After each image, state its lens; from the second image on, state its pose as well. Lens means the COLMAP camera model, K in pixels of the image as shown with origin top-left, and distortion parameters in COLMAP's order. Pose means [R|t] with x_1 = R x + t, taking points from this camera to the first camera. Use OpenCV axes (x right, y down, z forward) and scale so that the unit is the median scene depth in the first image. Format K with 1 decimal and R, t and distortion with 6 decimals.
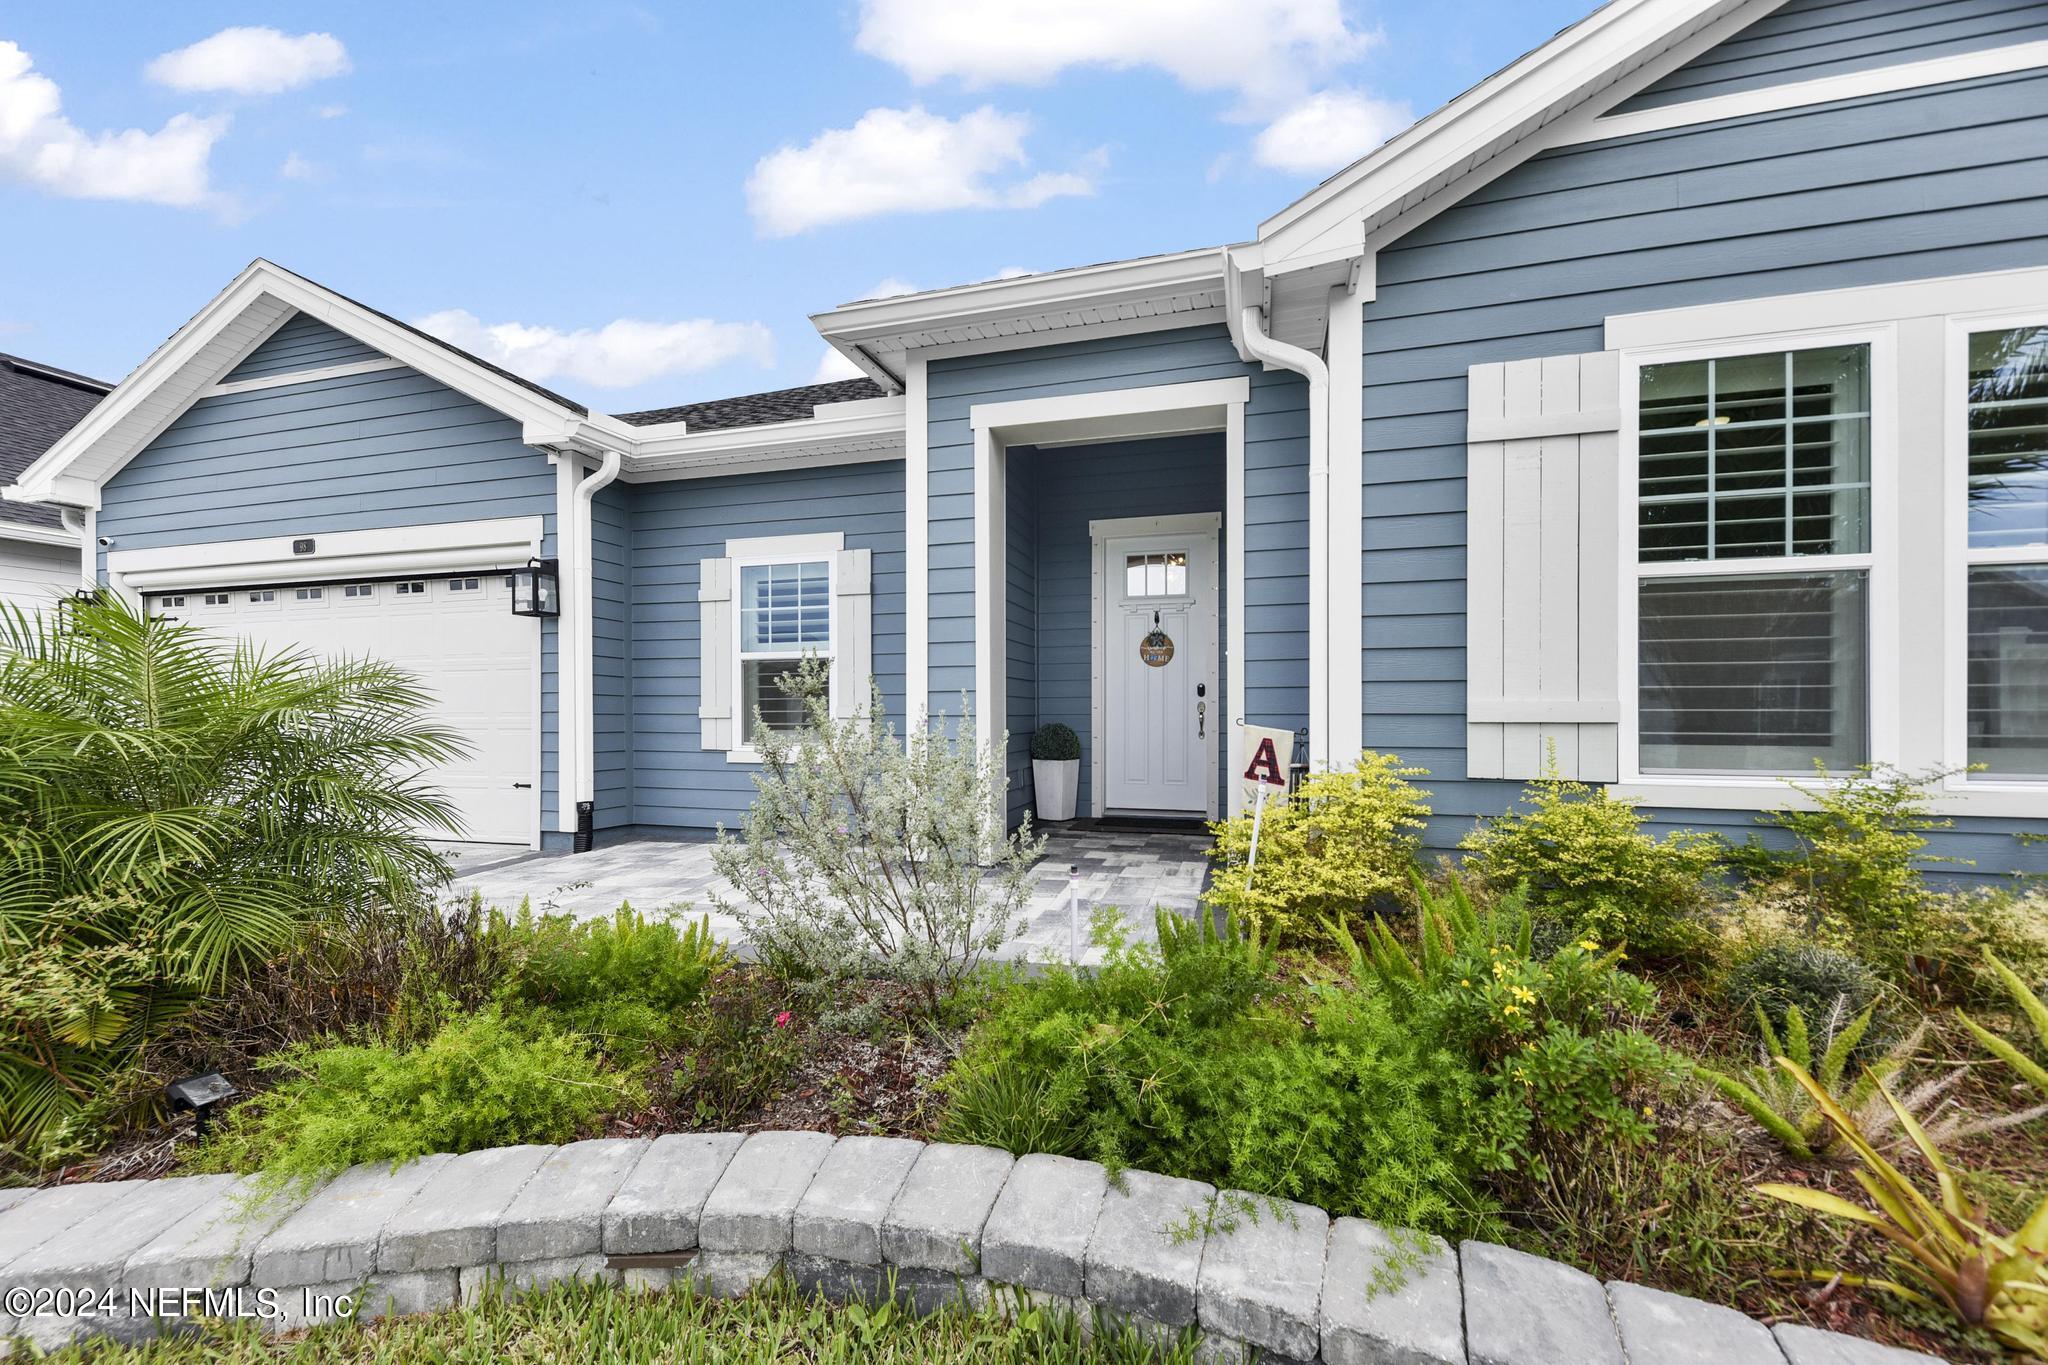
lens RADIAL K [[827.7, 0, 1013.8], [0, 827.7, 718.9], [0, 0, 1]] dist [0.021570, -0.009814]
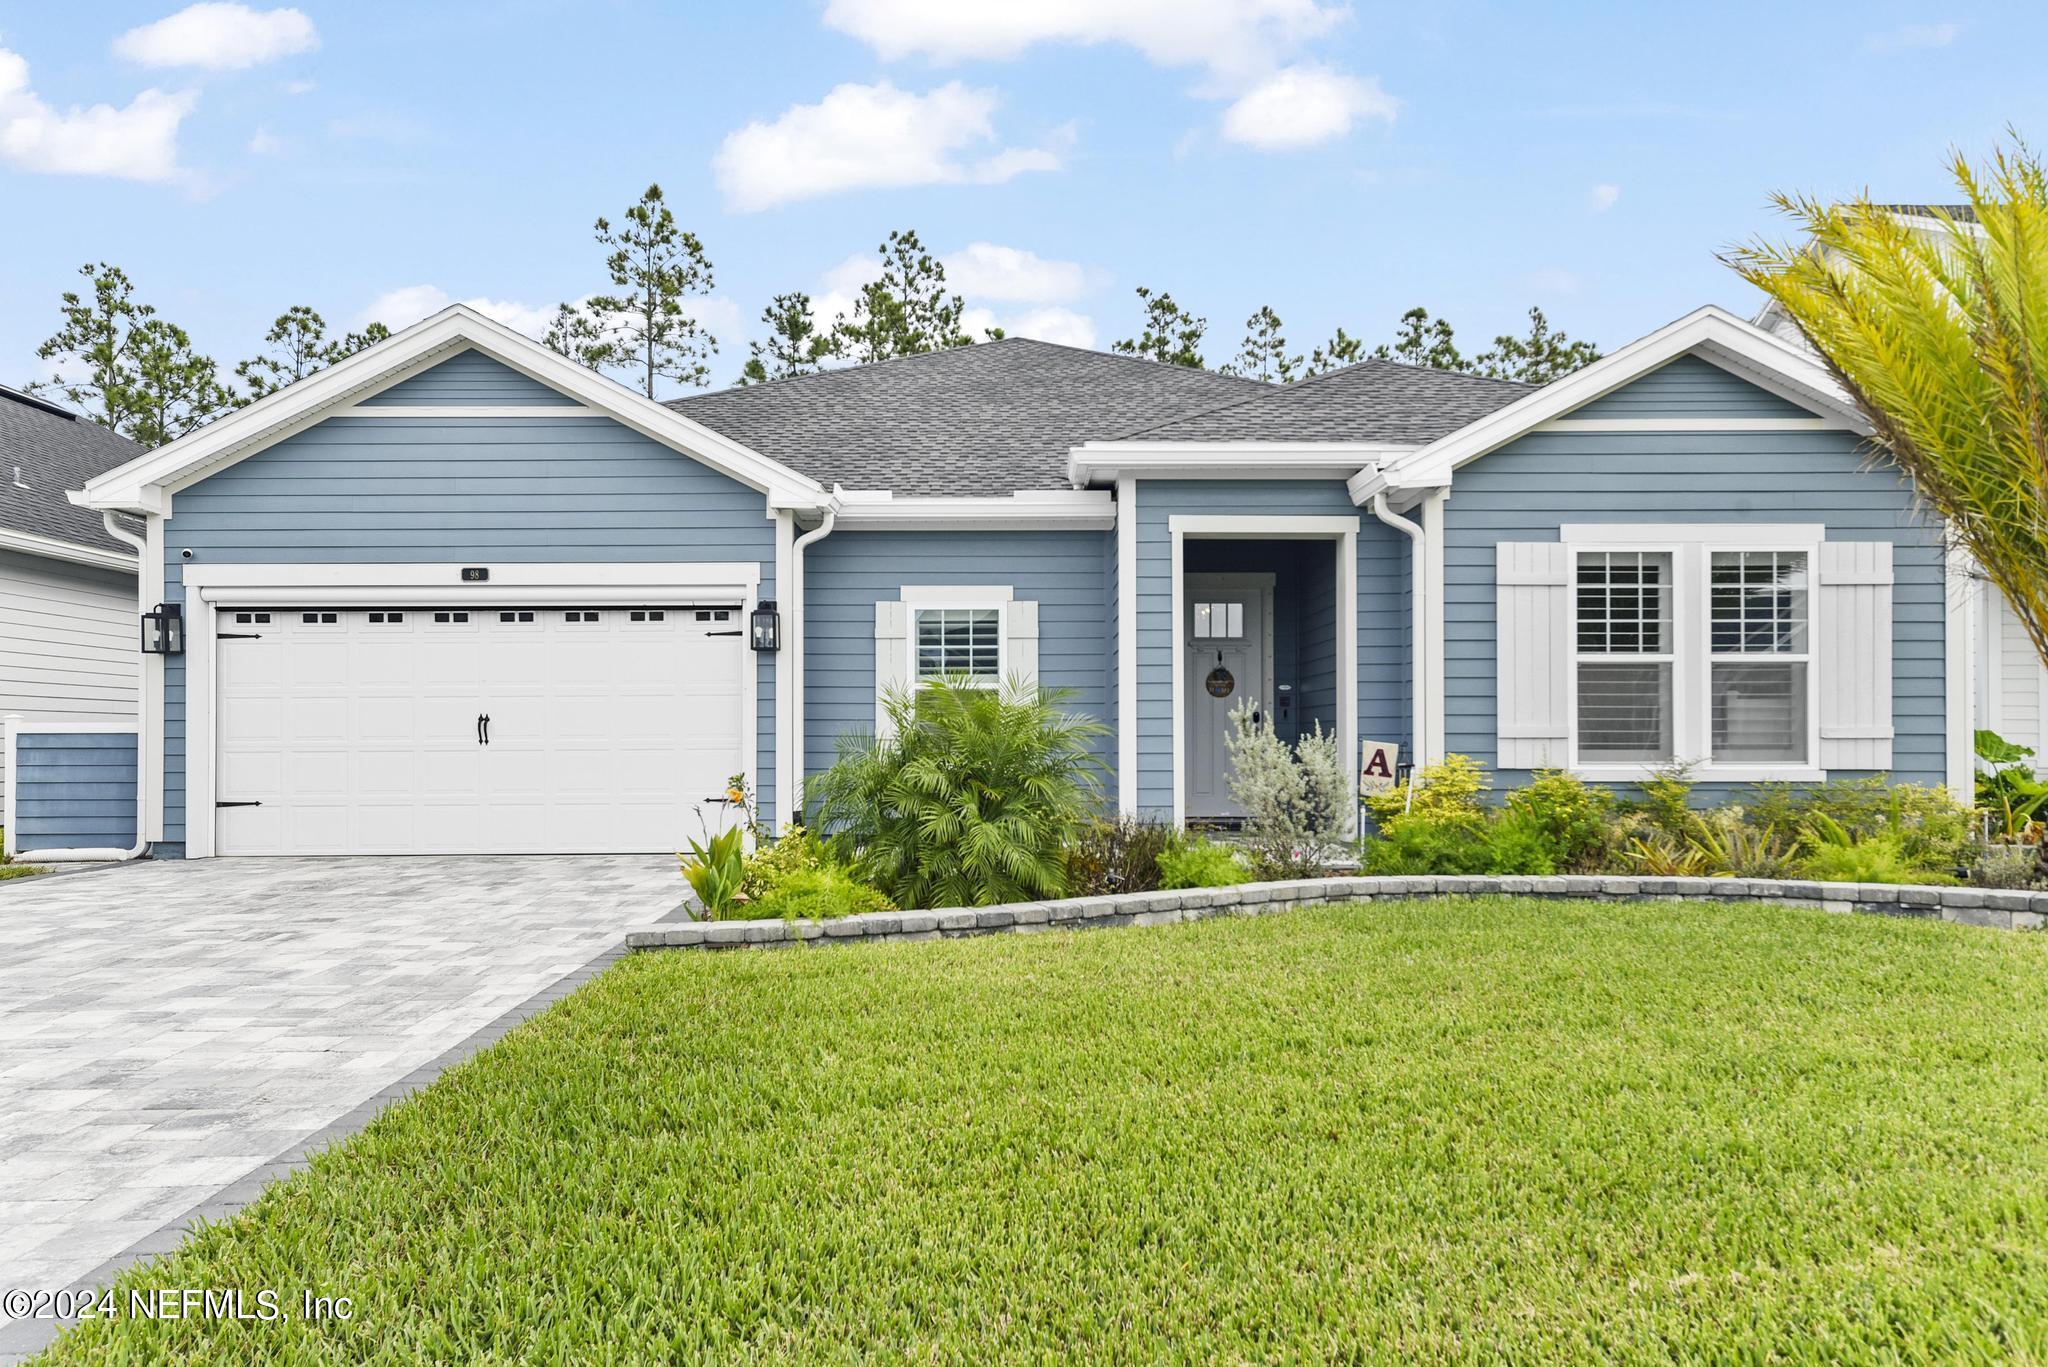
lens RADIAL K [[1326.9, 0, 1028.1], [0, 1326.9, 749.2], [0, 0, 1]] dist [0.006793, 0.007814]
pose [[0.956965, -0.000907, 0.290204, -1.108056], [0.003055, 0.999971, -0.006949, 0.040197], [-0.290189, 0.007536, 0.956940, -1.279350]]
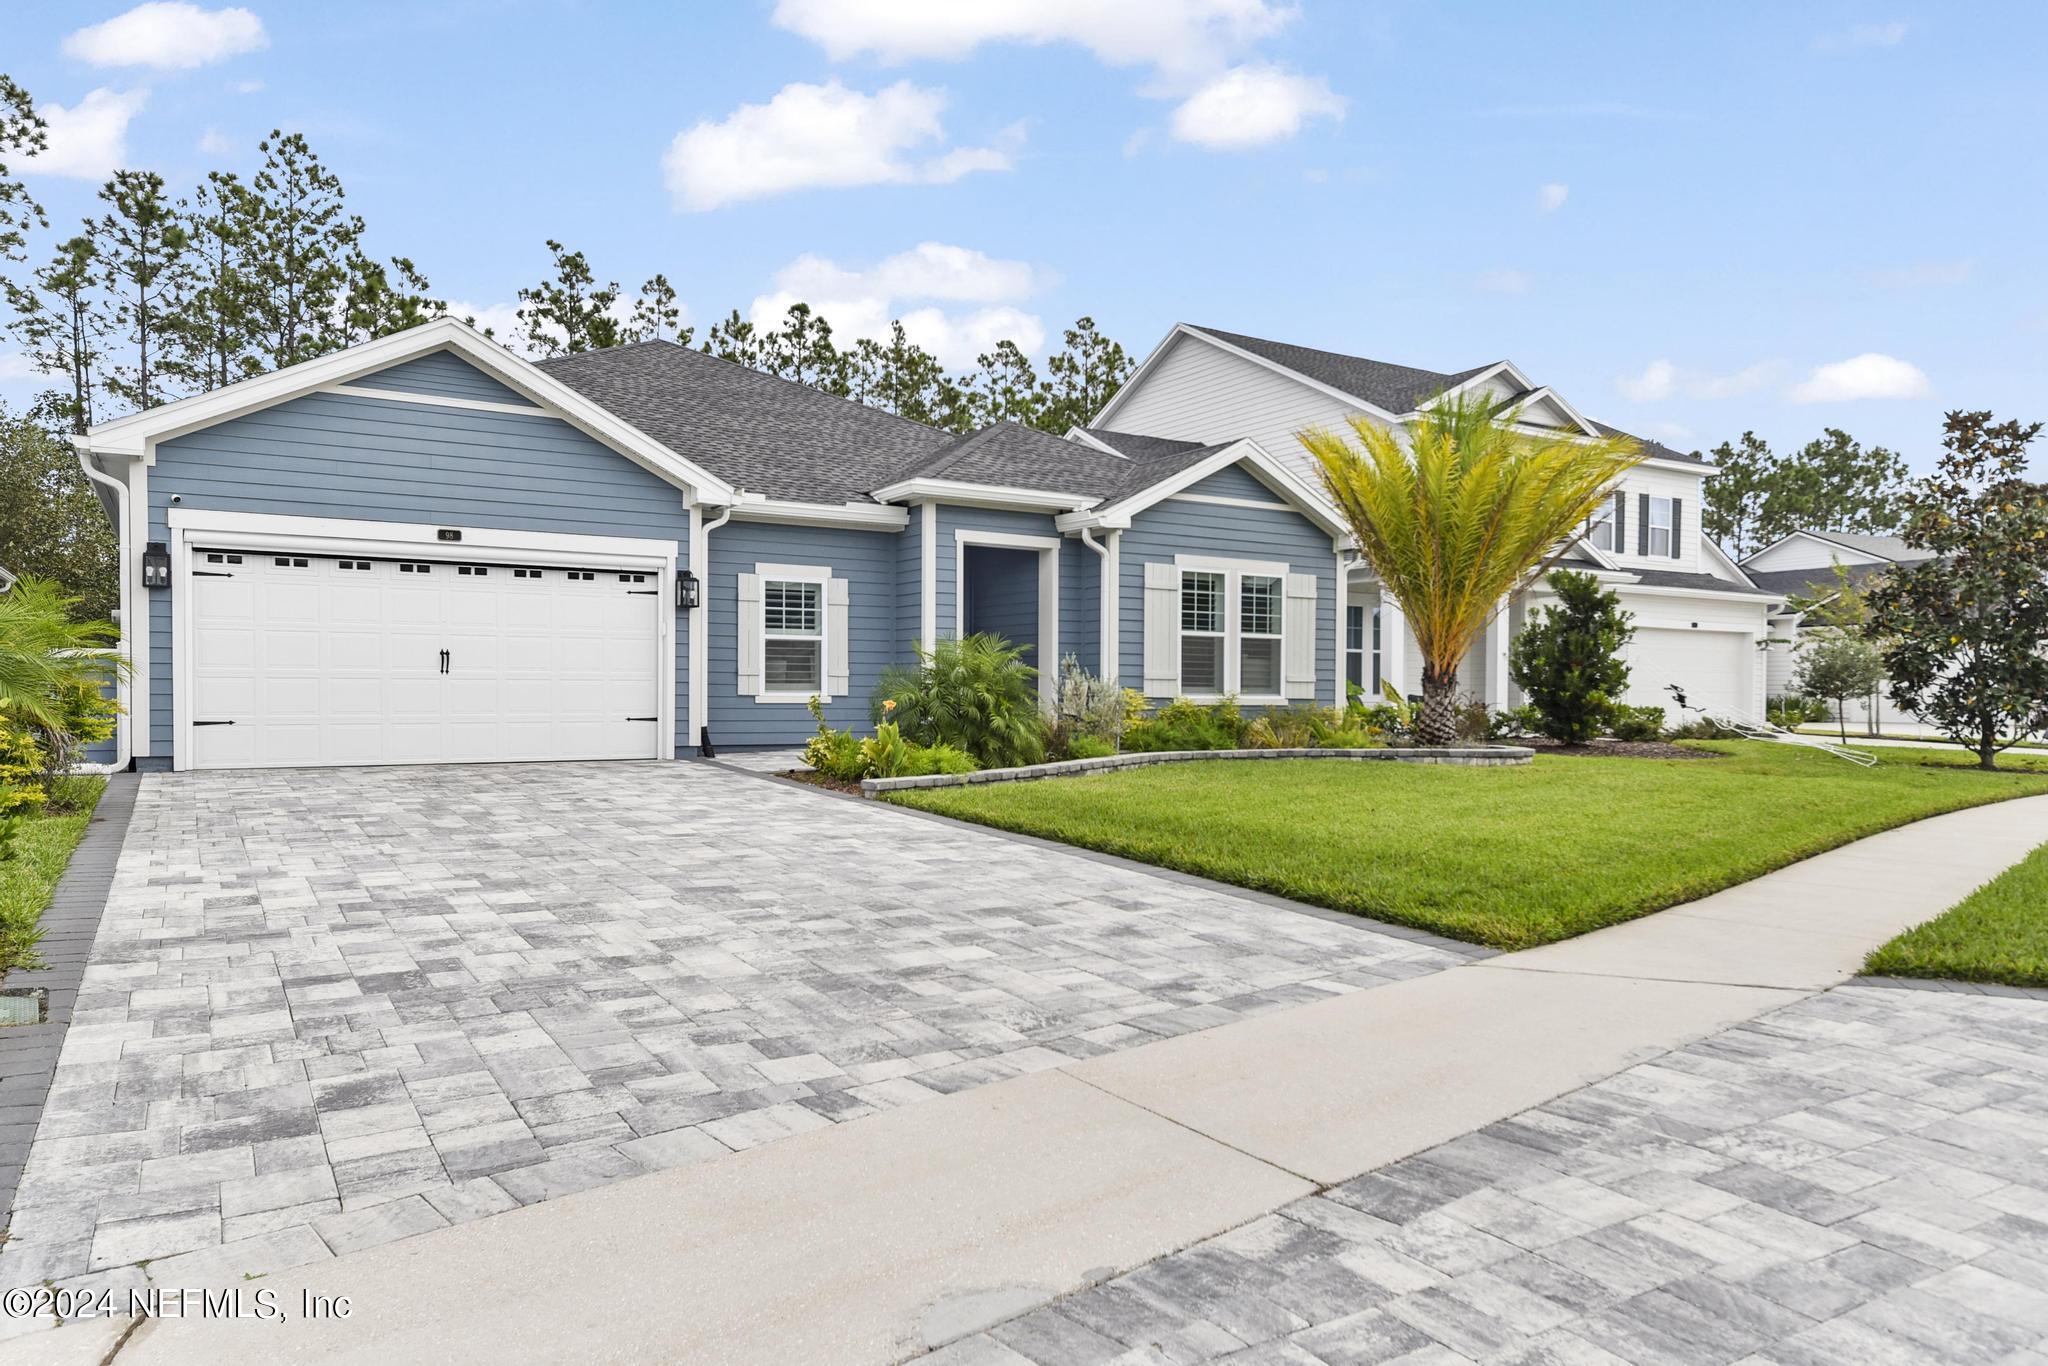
lens RADIAL K [[1326.9, 0, 1028.1], [0, 1326.9, 748.7], [0, 0, 1]] dist [0.006793, 0.007814]
pose [[0.663384, -0.024532, 0.747877, -2.953280], [0.000350, 0.999472, 0.032475, 0.089117], [-0.748279, -0.021282, 0.663043, -1.671176]]
